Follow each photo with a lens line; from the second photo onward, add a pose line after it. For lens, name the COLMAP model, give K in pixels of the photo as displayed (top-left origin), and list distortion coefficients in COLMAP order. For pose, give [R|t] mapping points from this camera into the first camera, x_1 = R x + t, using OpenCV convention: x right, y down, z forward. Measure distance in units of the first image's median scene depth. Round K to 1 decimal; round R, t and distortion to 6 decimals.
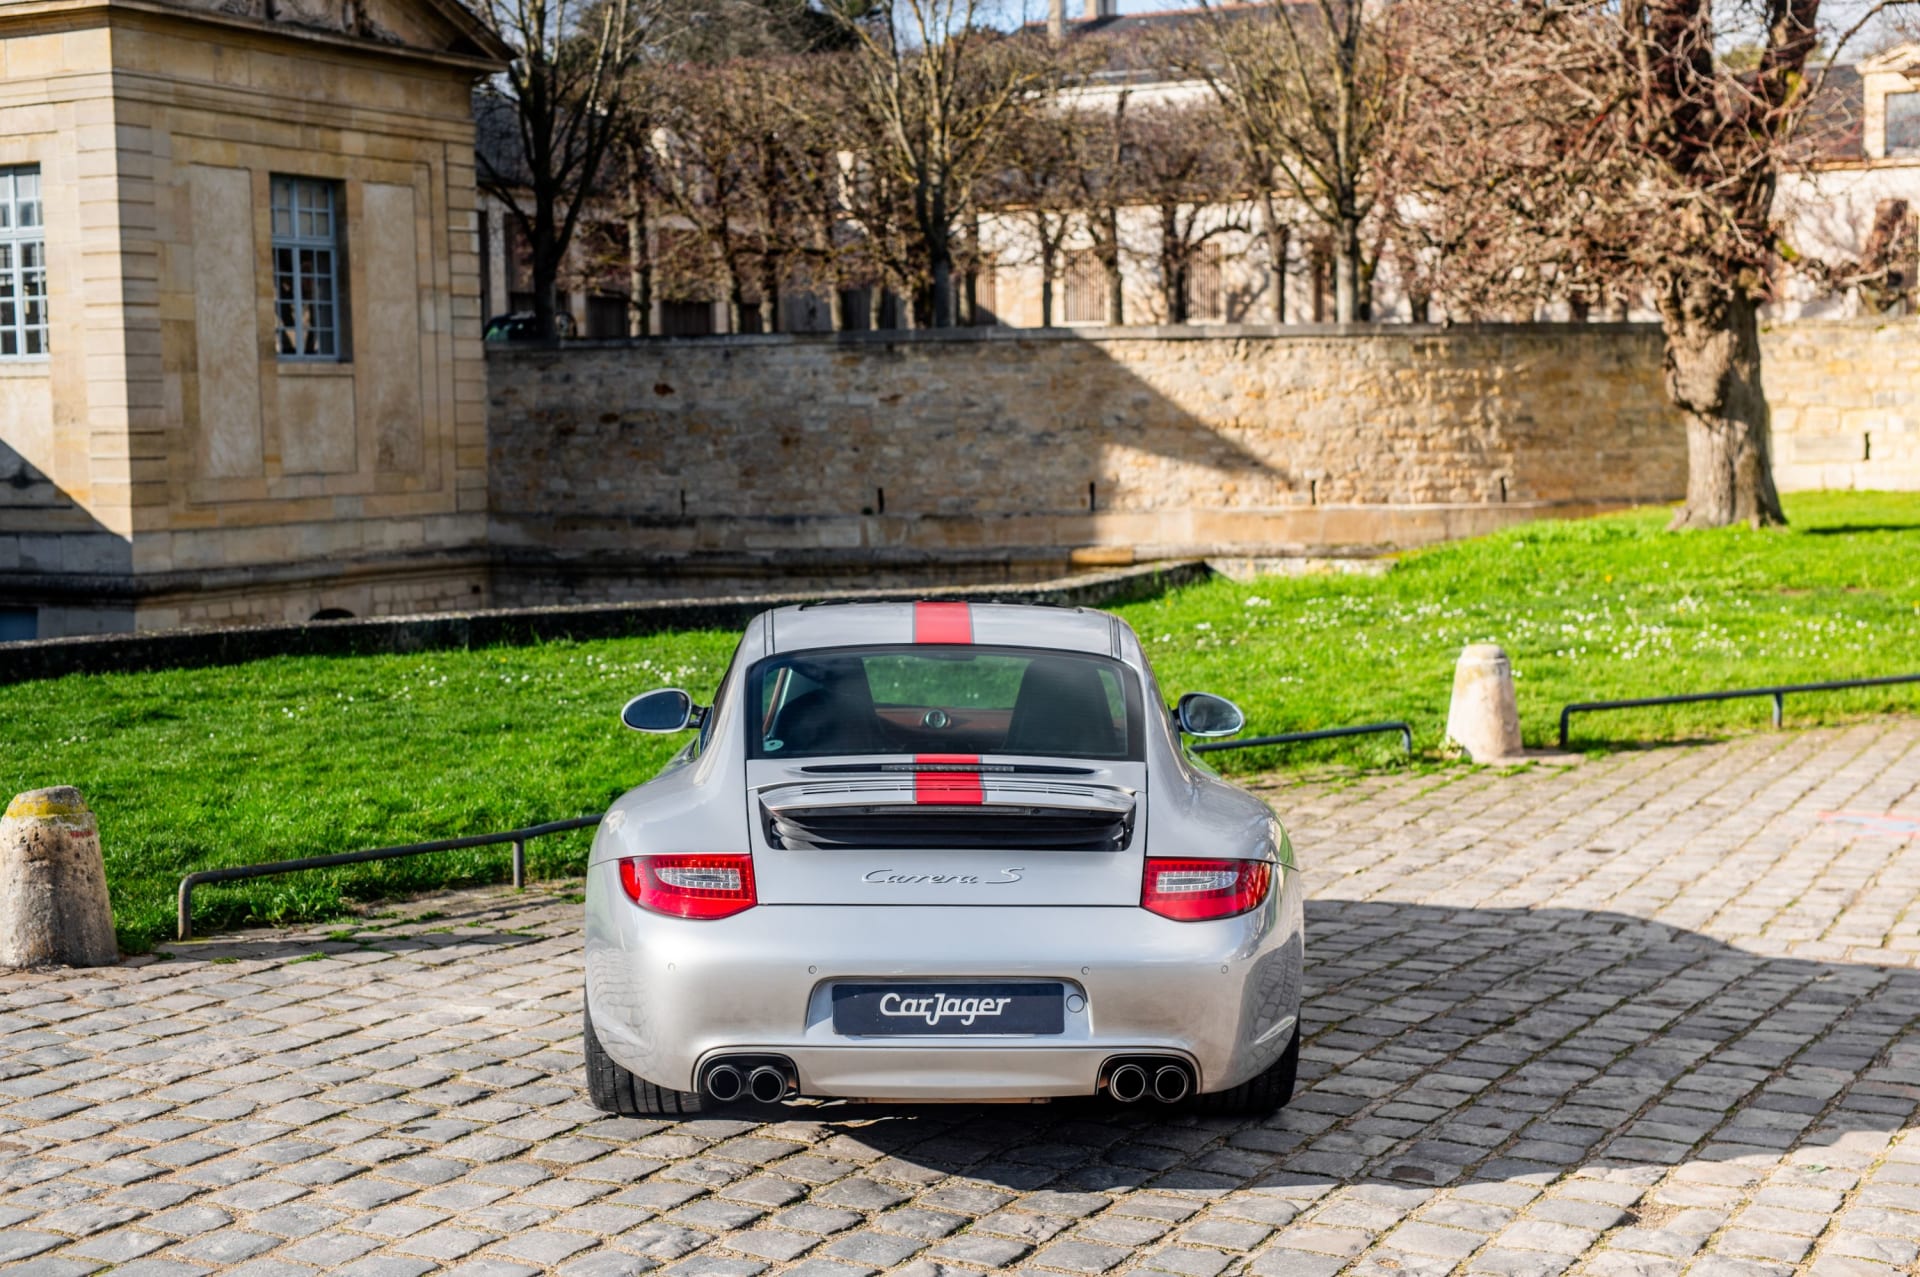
lens RADIAL K [[2746.3, 0, 960.0], [0, 2746.3, 638.5], [0, 0, 1]] dist [0.006378, 0.058799]
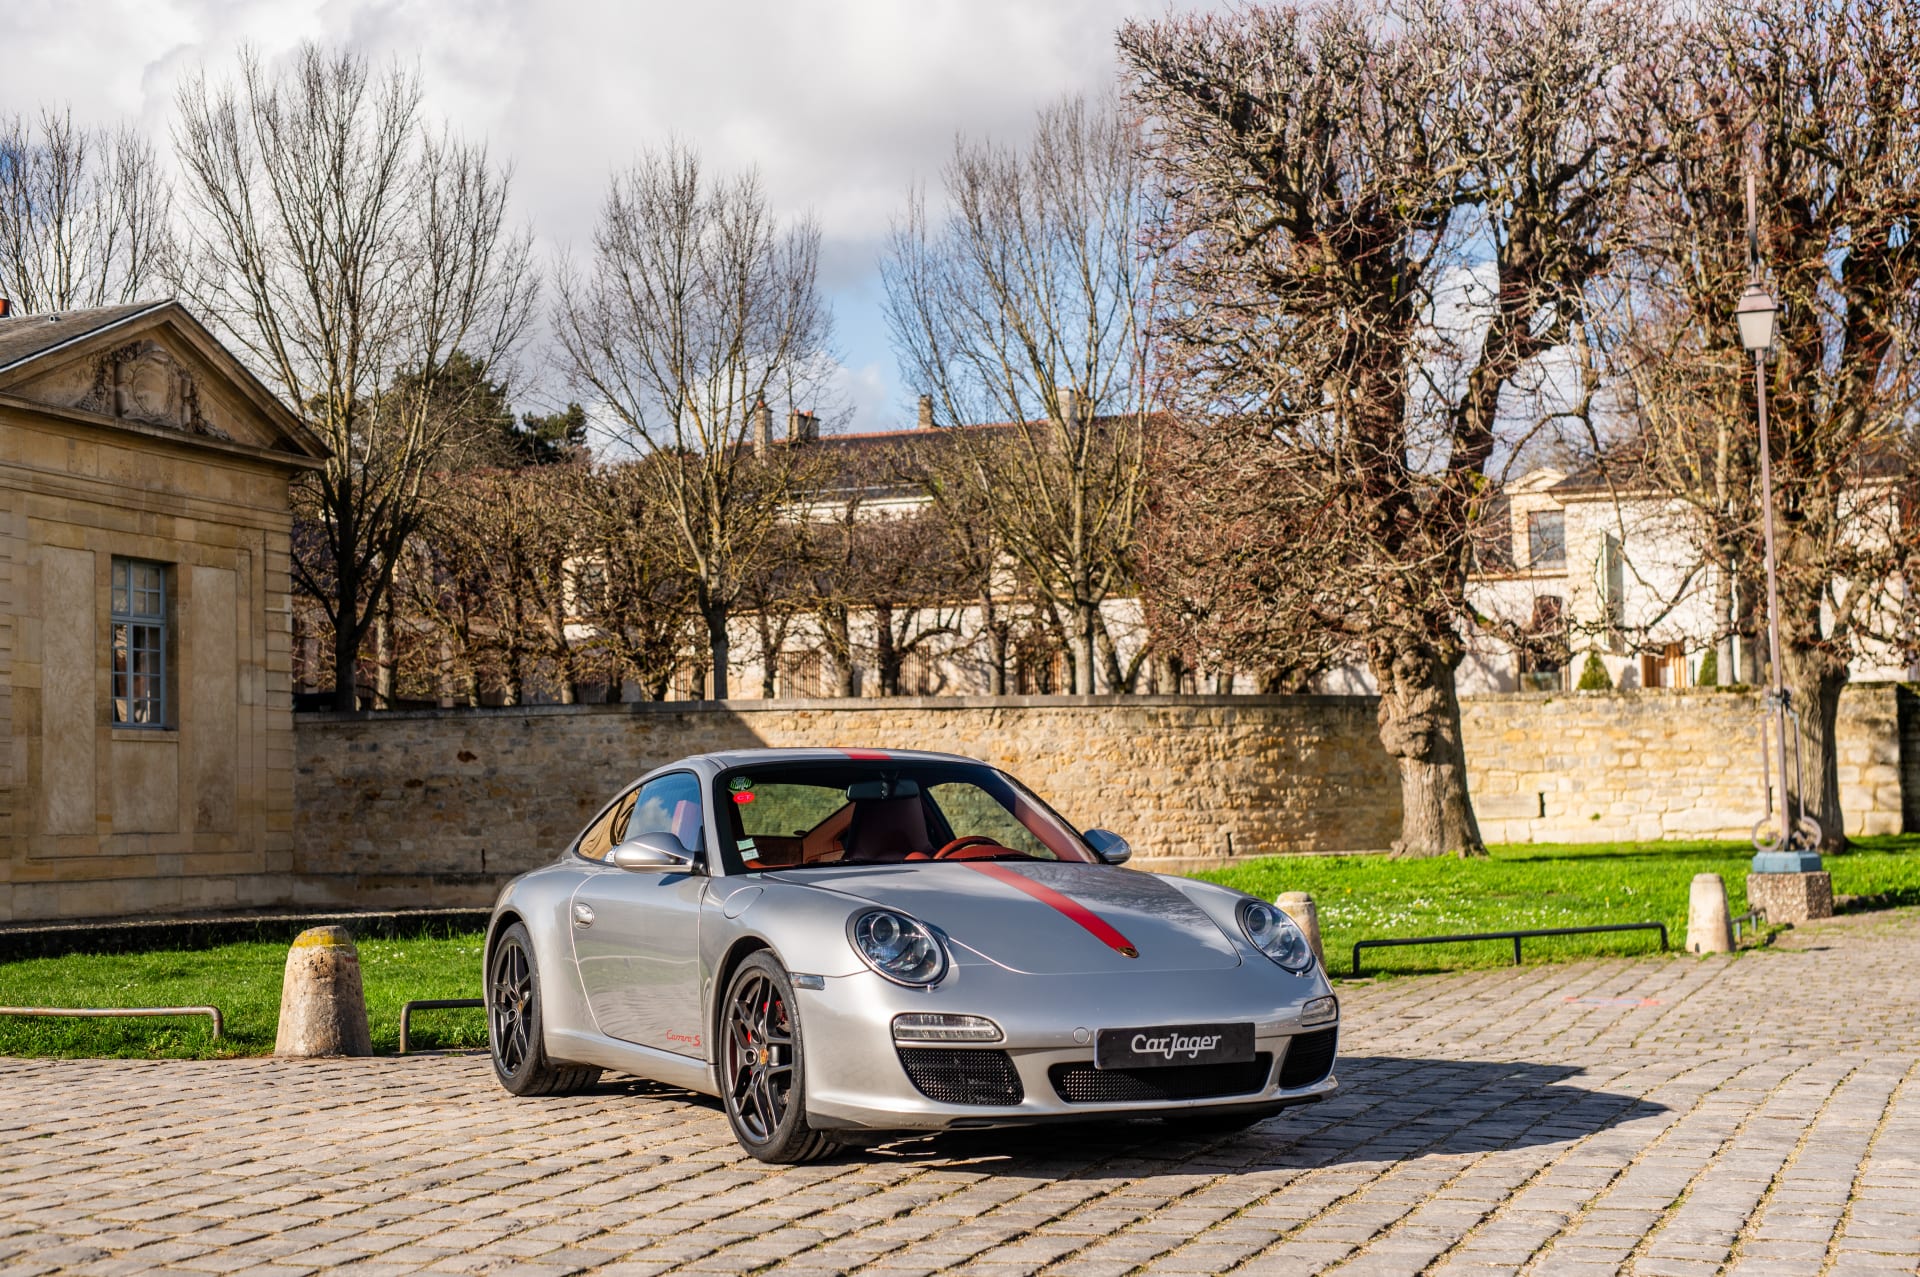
lens RADIAL K [[2730.8, 0, 960.0], [0, 2730.8, 638.5], [0, 0, 1]] dist [0.062923, -0.012594]
pose [[0.992894, 0.003313, 0.118955, -0.044610], [0.014745, 0.988484, -0.150603, 0.029884], [-0.118084, 0.151287, 0.981411, -0.093965]]
